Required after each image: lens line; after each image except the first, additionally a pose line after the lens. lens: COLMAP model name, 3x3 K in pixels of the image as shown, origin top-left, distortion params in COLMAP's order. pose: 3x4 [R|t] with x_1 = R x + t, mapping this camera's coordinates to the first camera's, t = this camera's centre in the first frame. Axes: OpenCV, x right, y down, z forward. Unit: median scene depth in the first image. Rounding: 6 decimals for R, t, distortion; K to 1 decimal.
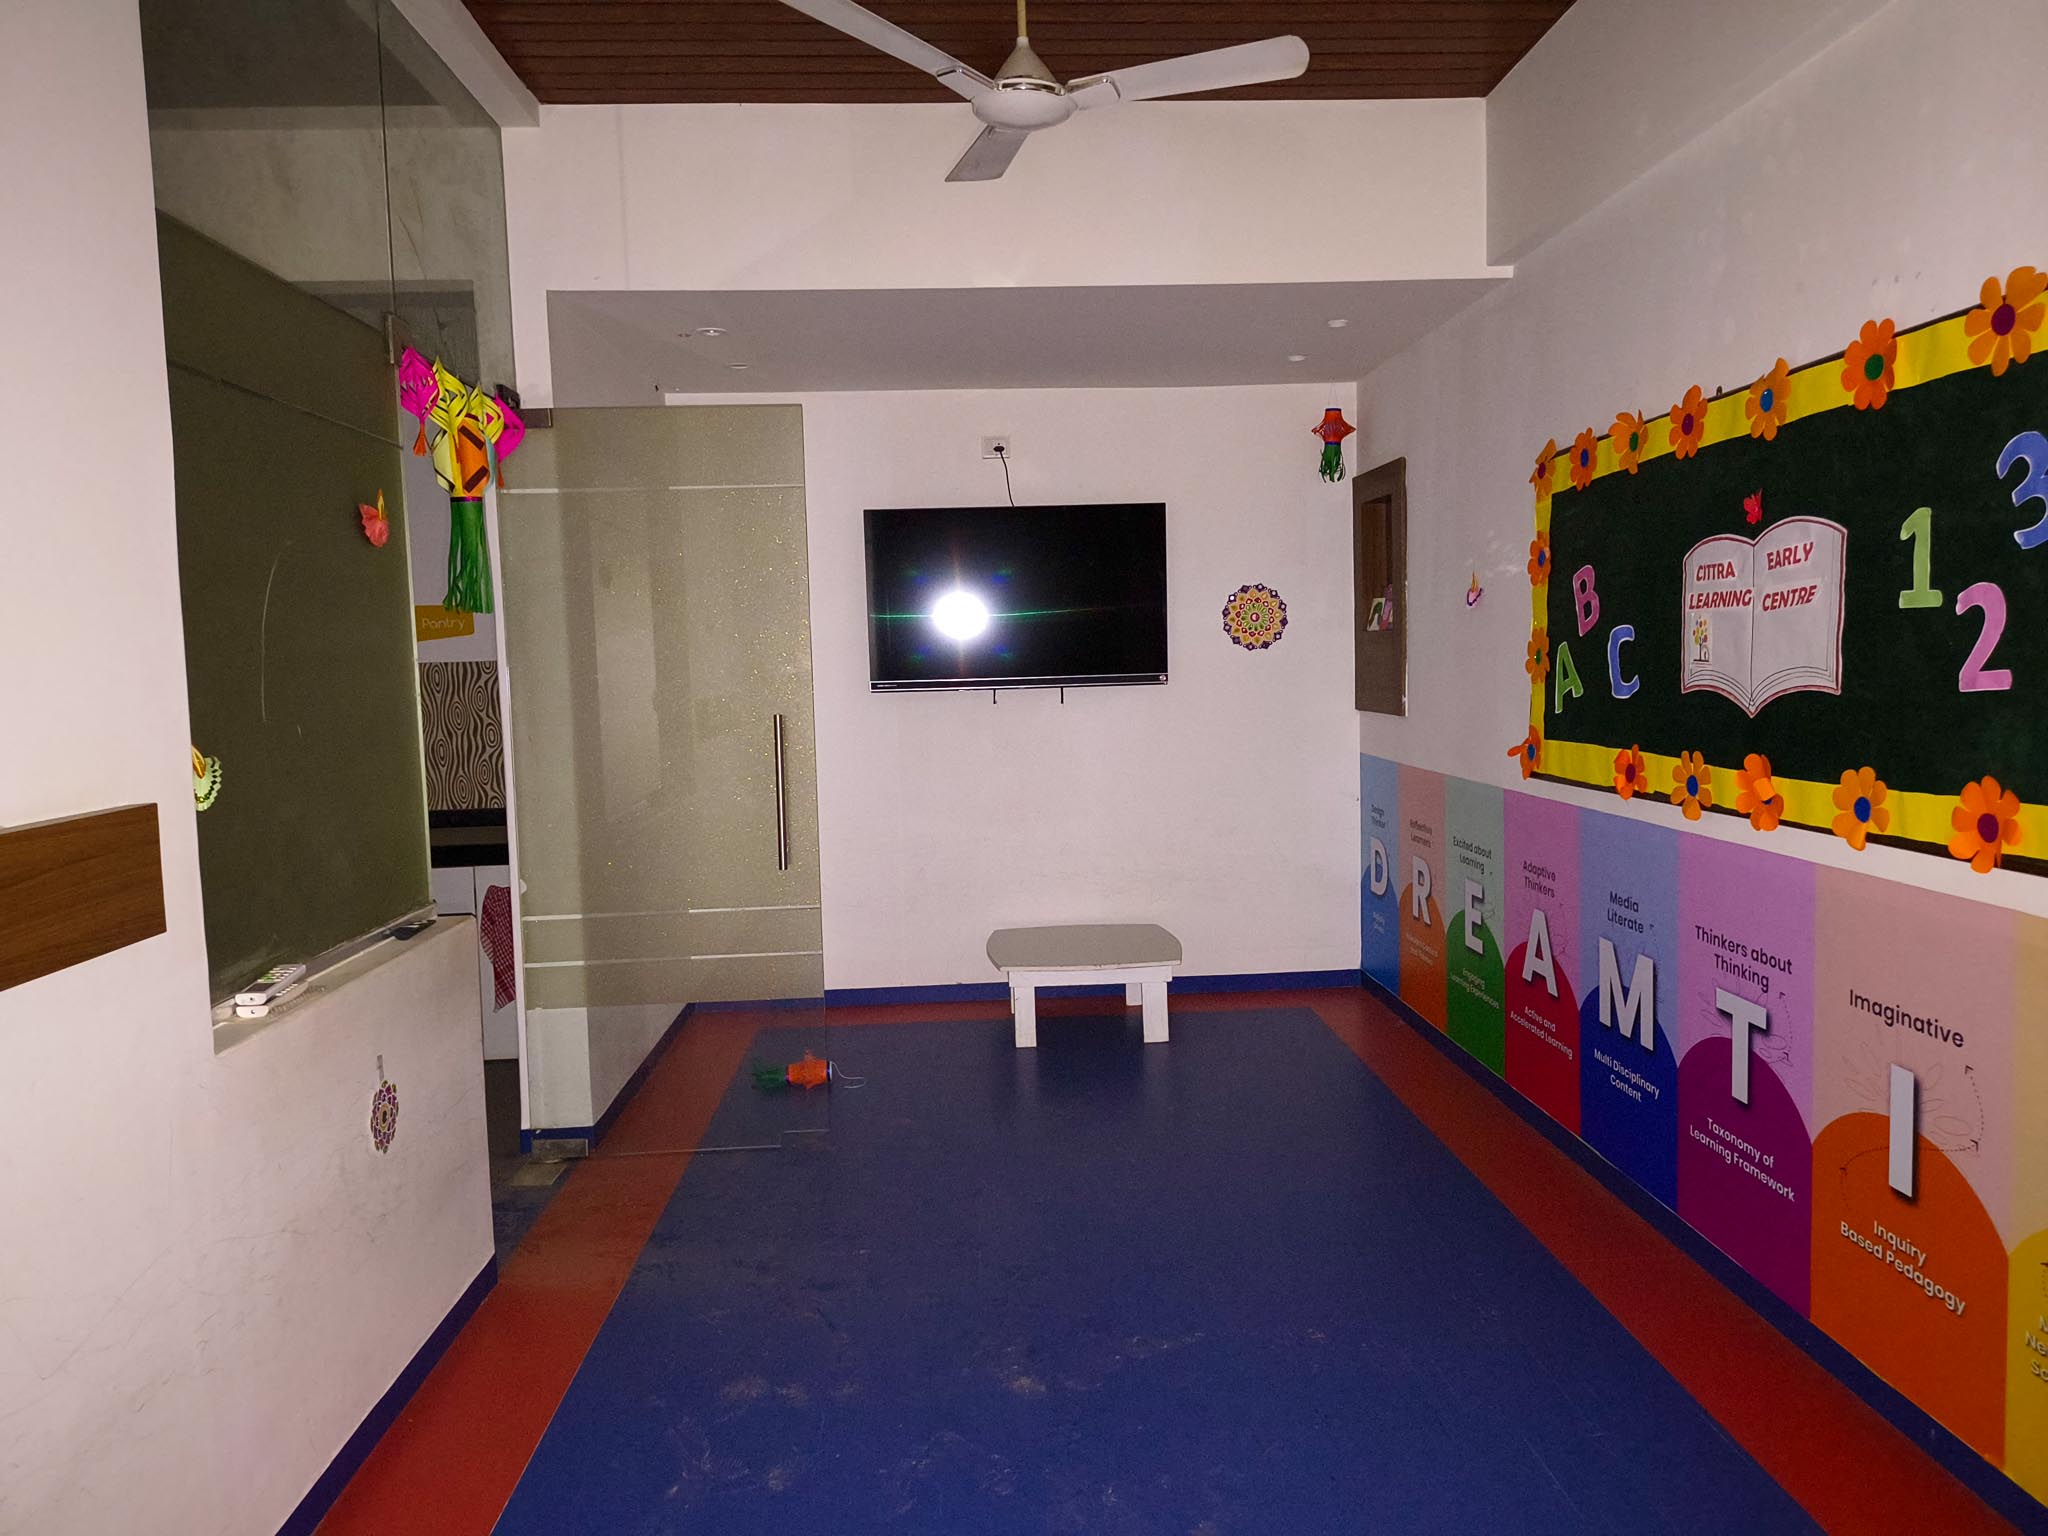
lens RADIAL K [[1432.5, 0, 1027.5], [0, 1432.5, 765.5], [0, 0, 1]] dist [0.046827, -0.051237]
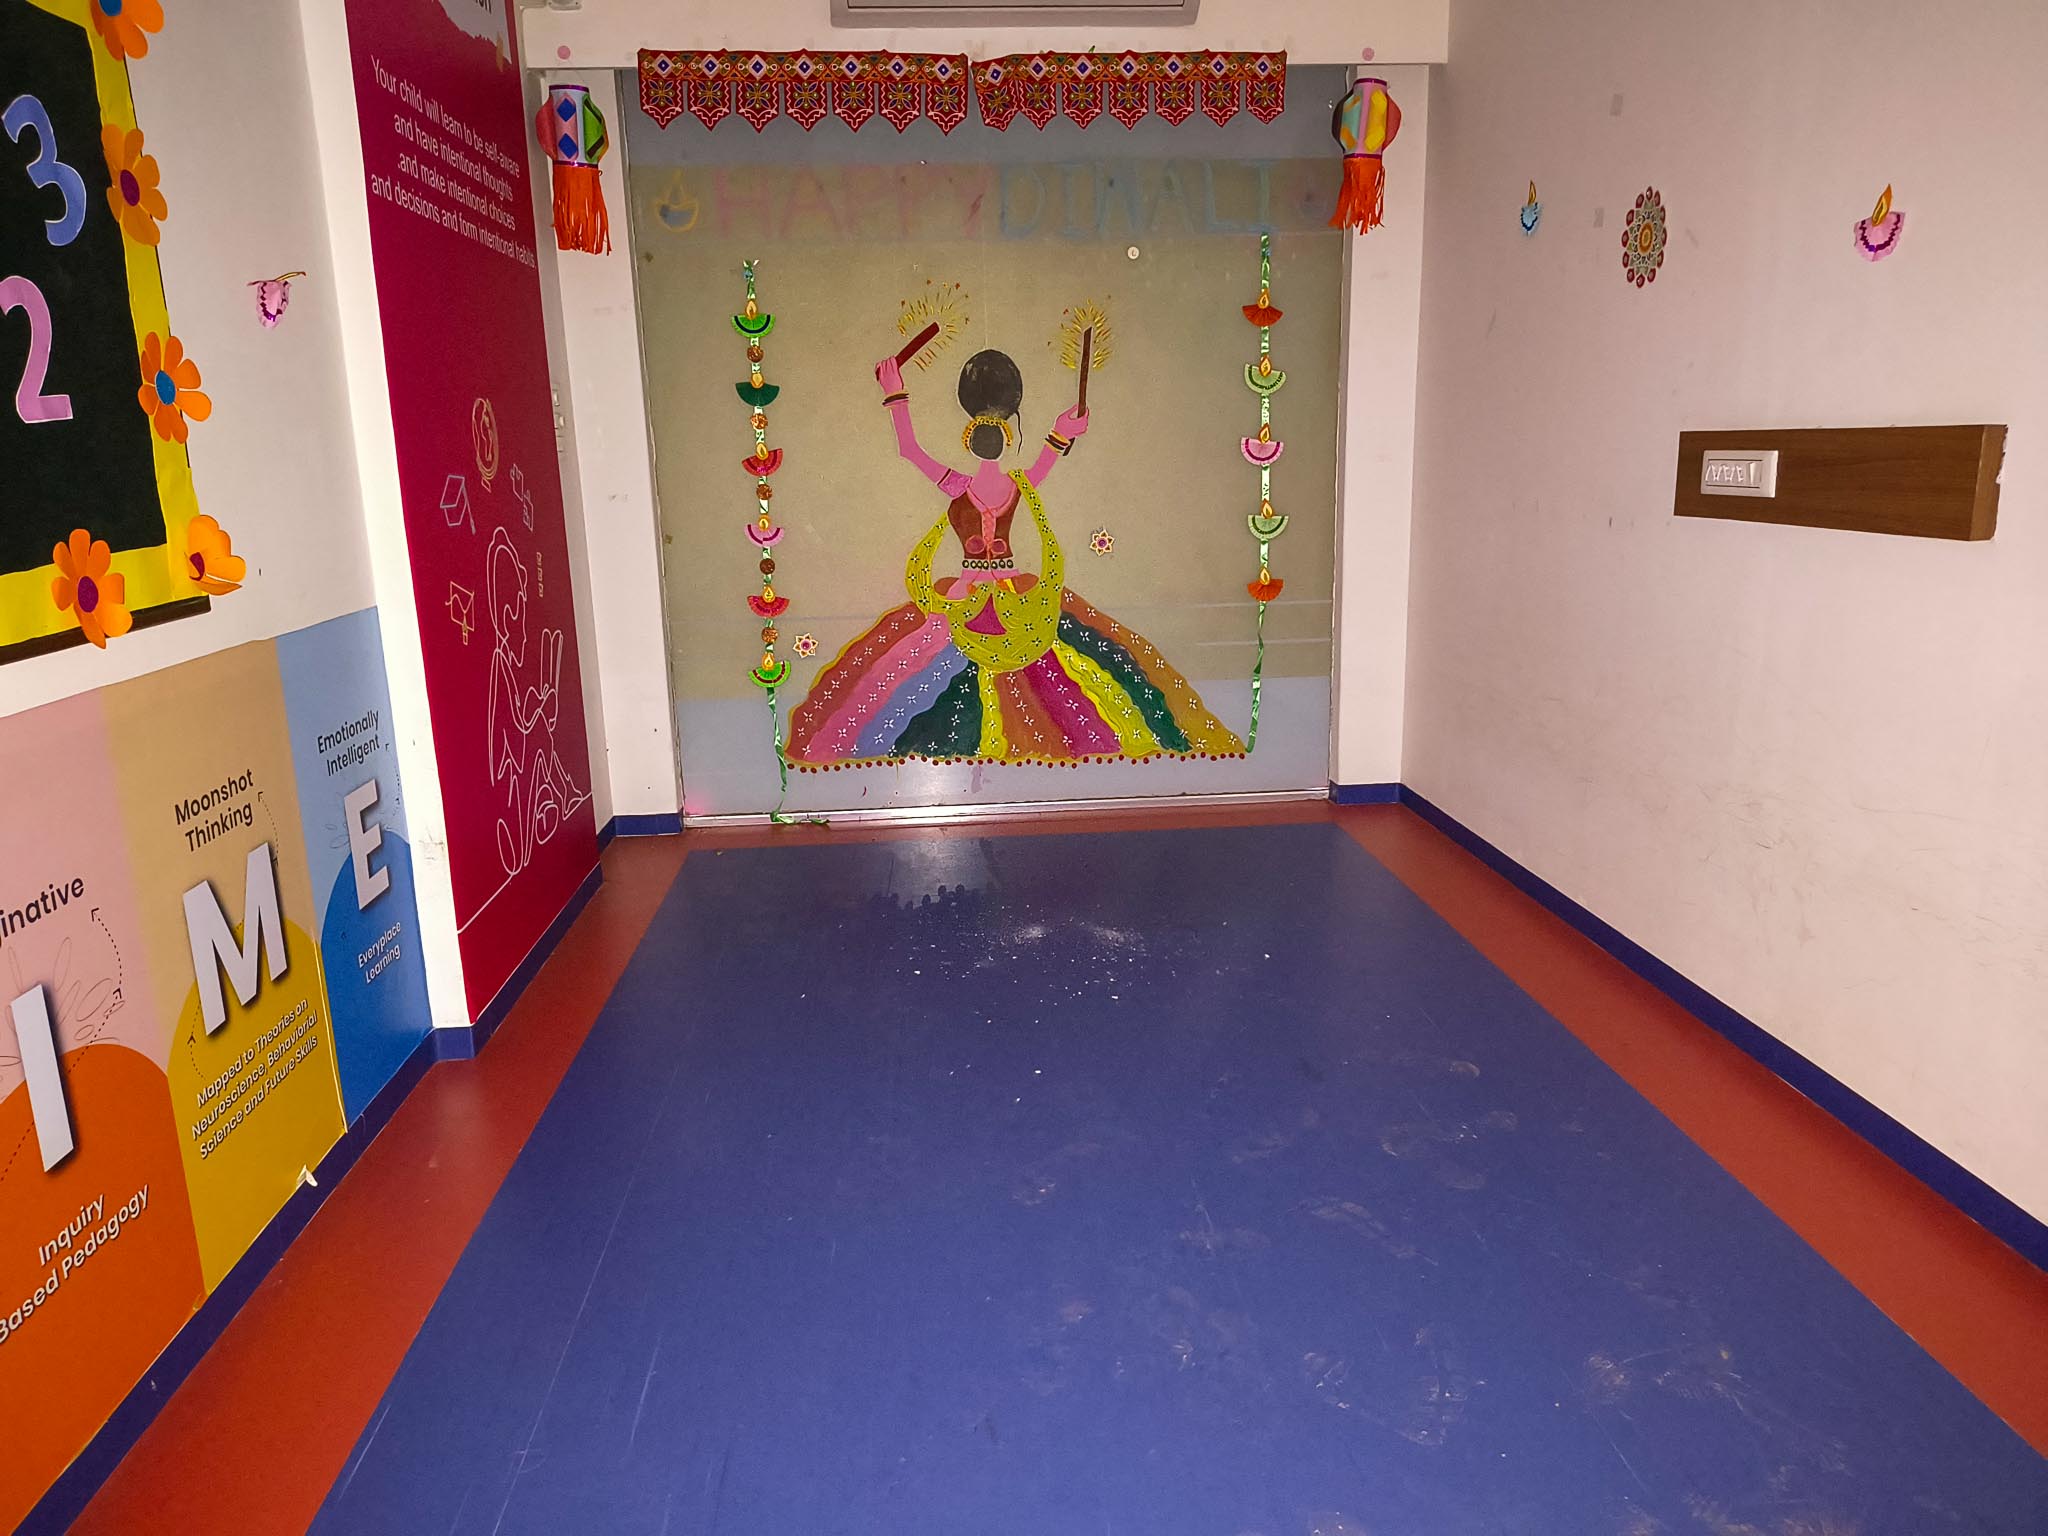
lens RADIAL K [[1432.5, 0, 1019.7], [0, 1432.5, 779.0], [0, 0, 1]] dist [0.046827, -0.051237]
pose [[-0.998476, 0.053976, -0.011498, 0.092146], [0.047707, 0.948935, 0.311843, -0.051459], [0.027743, 0.310819, -0.950064, 1.078756]]
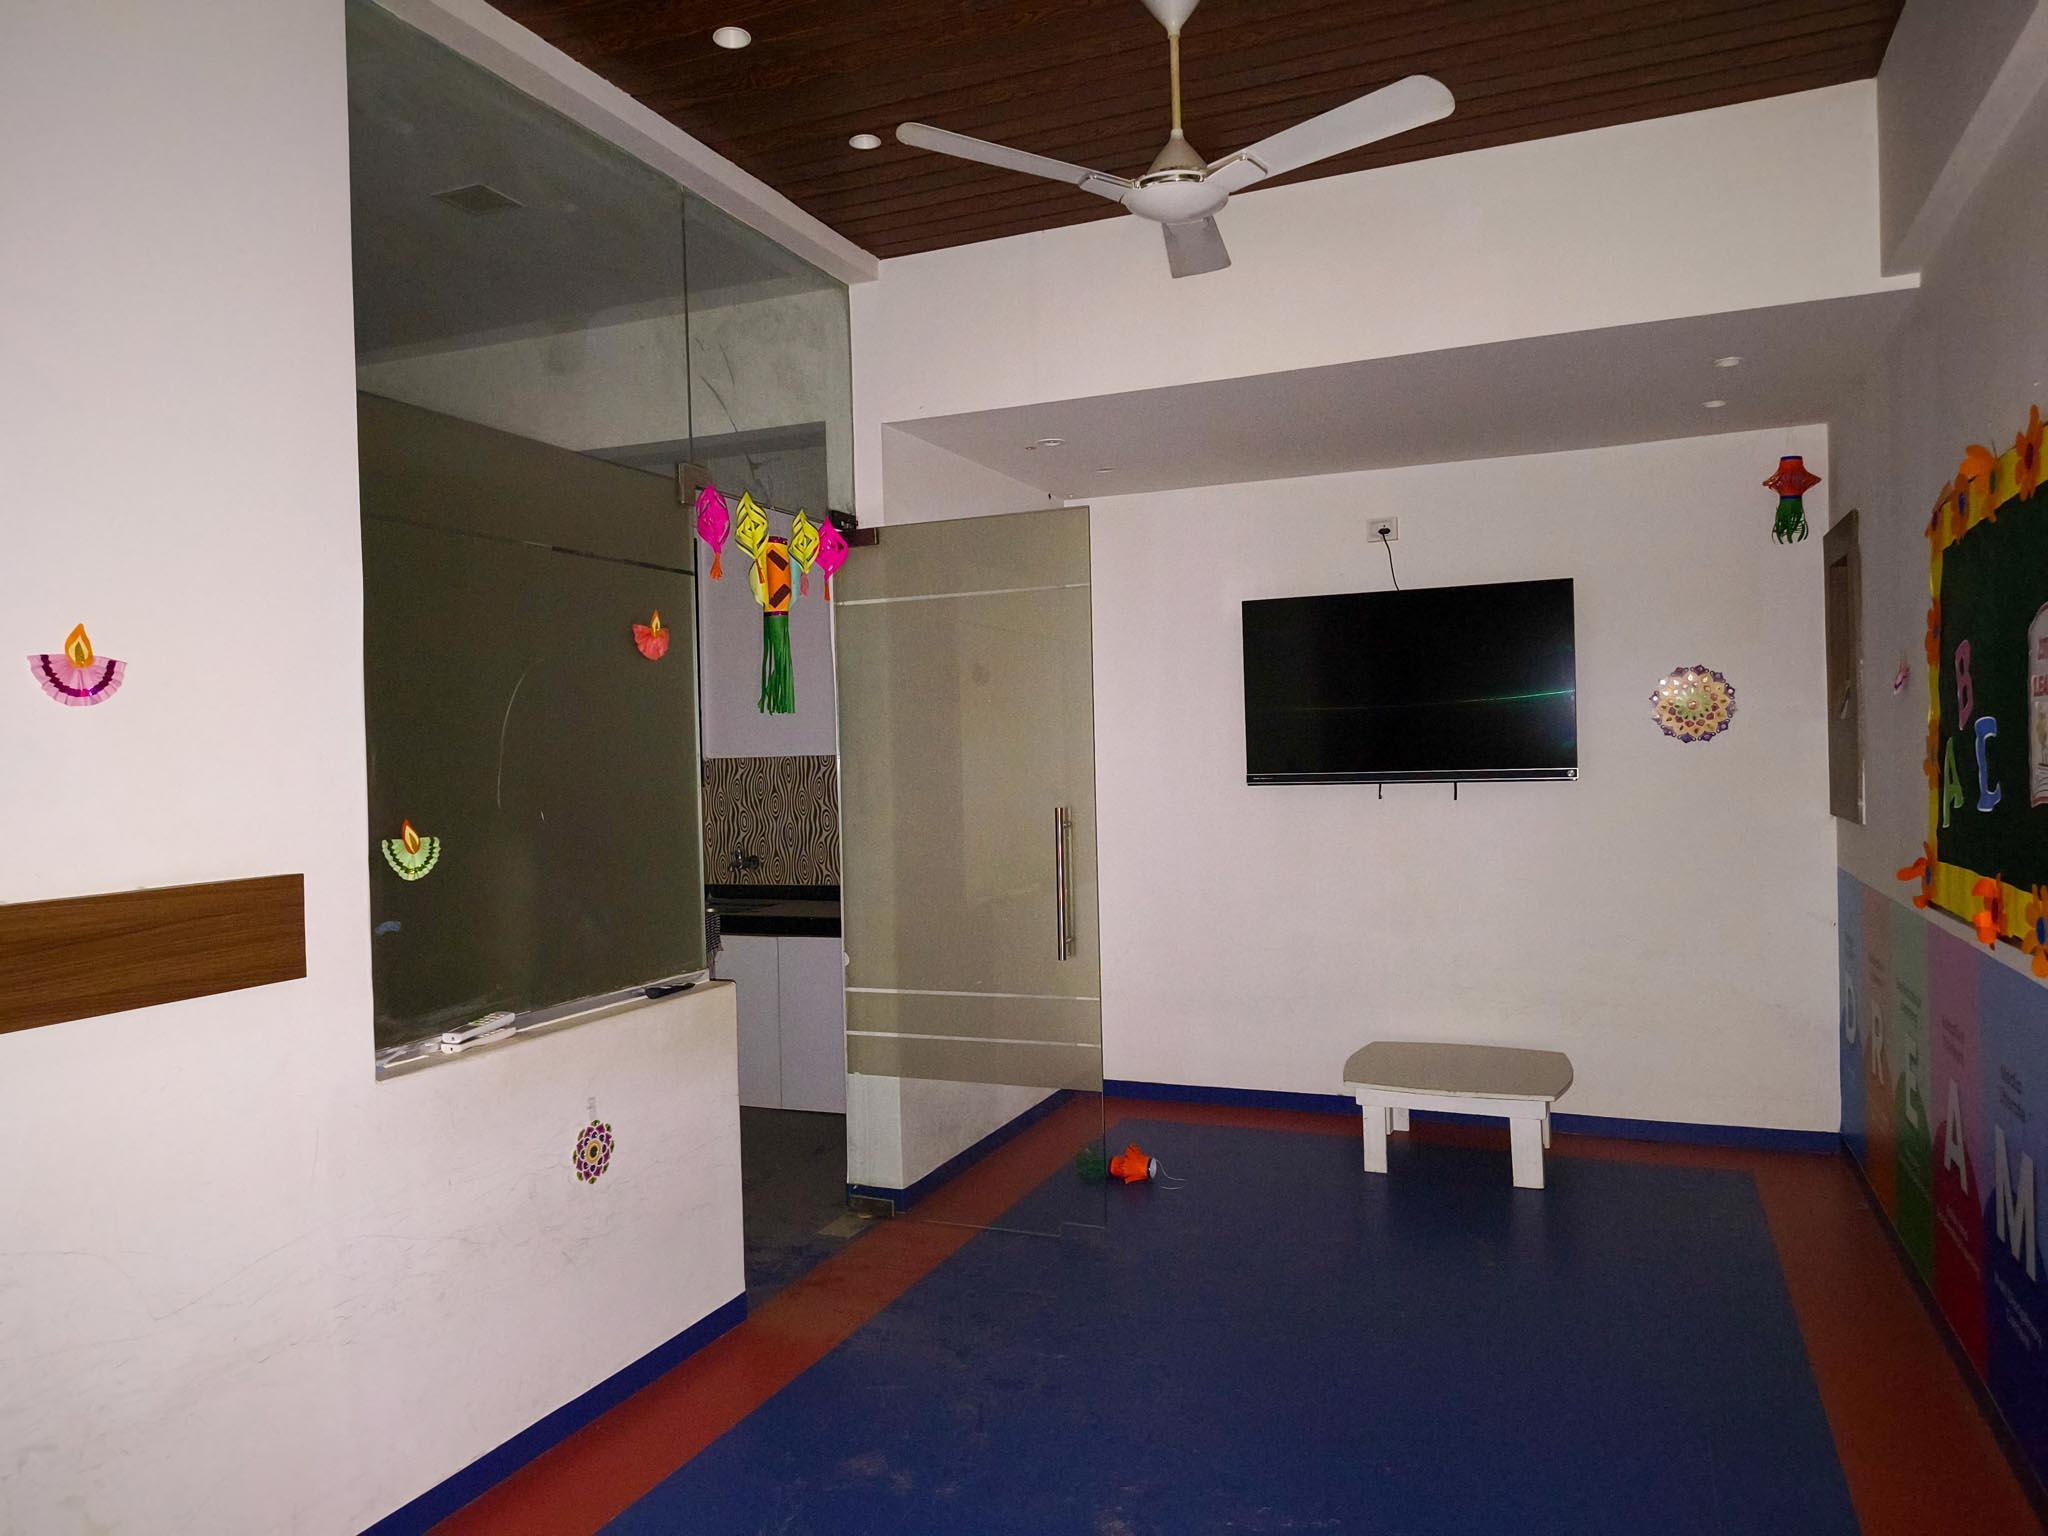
lens RADIAL K [[1432.5, 0, 1026.5], [0, 1432.5, 768.6], [0, 0, 1]] dist [0.046827, -0.051237]
pose [[0.896040, 0.009599, -0.443870, 0.260509], [-0.034420, 0.998259, -0.047896, -0.013397], [0.442638, 0.058195, 0.894810, 0.072834]]
